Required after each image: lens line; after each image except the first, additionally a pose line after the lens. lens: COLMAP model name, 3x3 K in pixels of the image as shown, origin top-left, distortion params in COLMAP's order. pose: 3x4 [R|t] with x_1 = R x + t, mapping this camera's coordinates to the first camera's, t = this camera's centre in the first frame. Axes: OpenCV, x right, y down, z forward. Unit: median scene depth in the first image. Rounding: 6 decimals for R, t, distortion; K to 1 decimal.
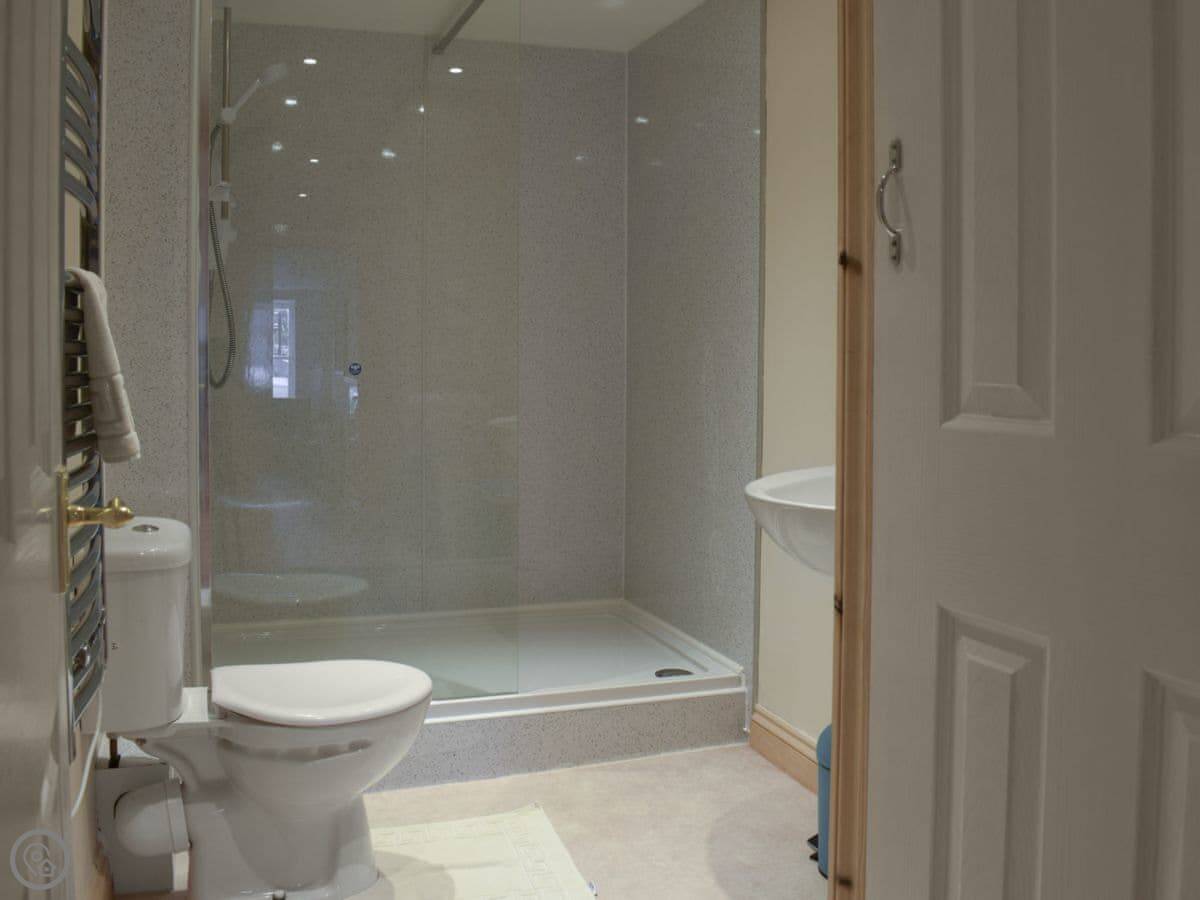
lens RADIAL K [[1197.1, 0, 595.0], [0, 1197.1, 471.3], [0, 0, 1]] dist [-0.080517, -0.007305]
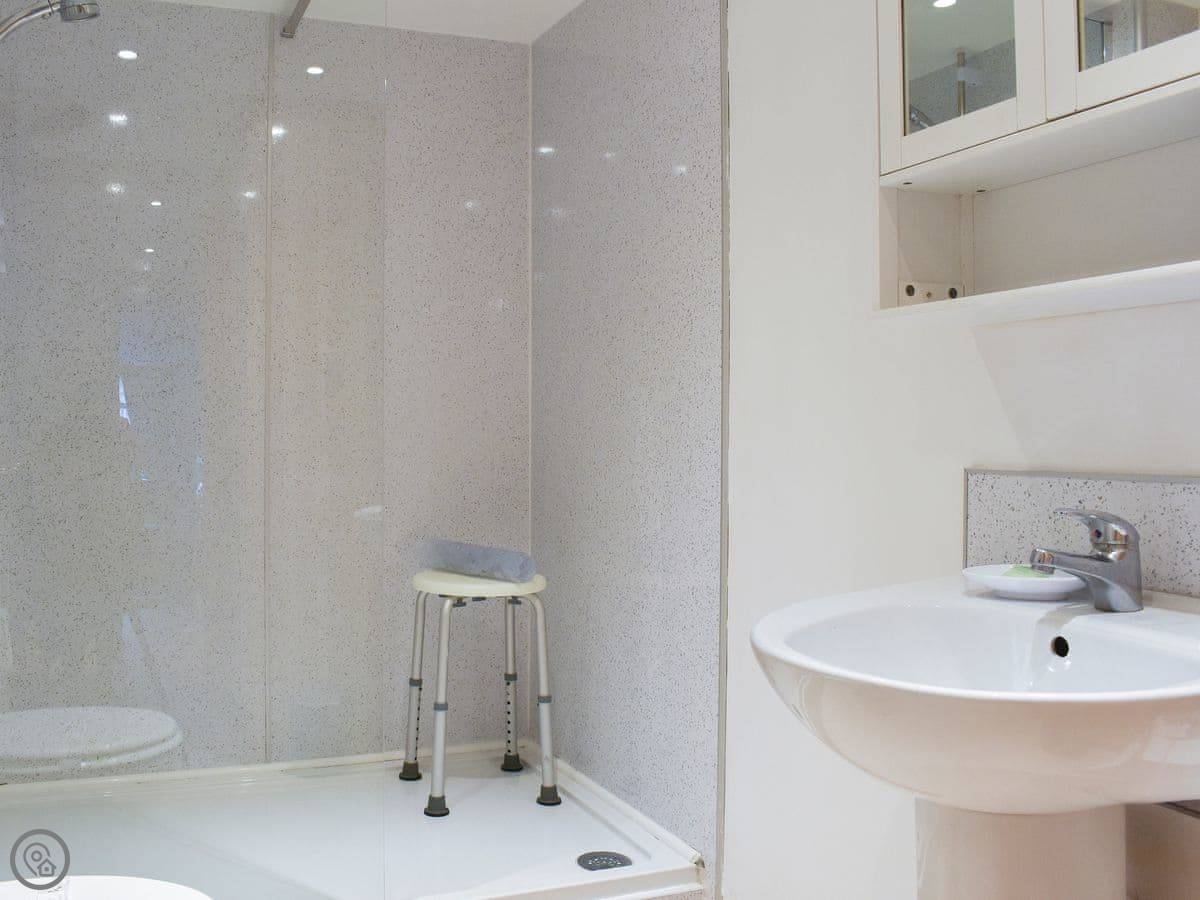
lens RADIAL K [[1197.1, 0, 595.0], [0, 1197.1, 471.3], [0, 0, 1]] dist [-0.080517, -0.007305]
pose [[0.996068, -0.004904, 0.088458, -0.002230], [0.010950, 0.997625, -0.067996, -0.018037], [-0.087914, 0.068697, 0.993756, 0.275859]]
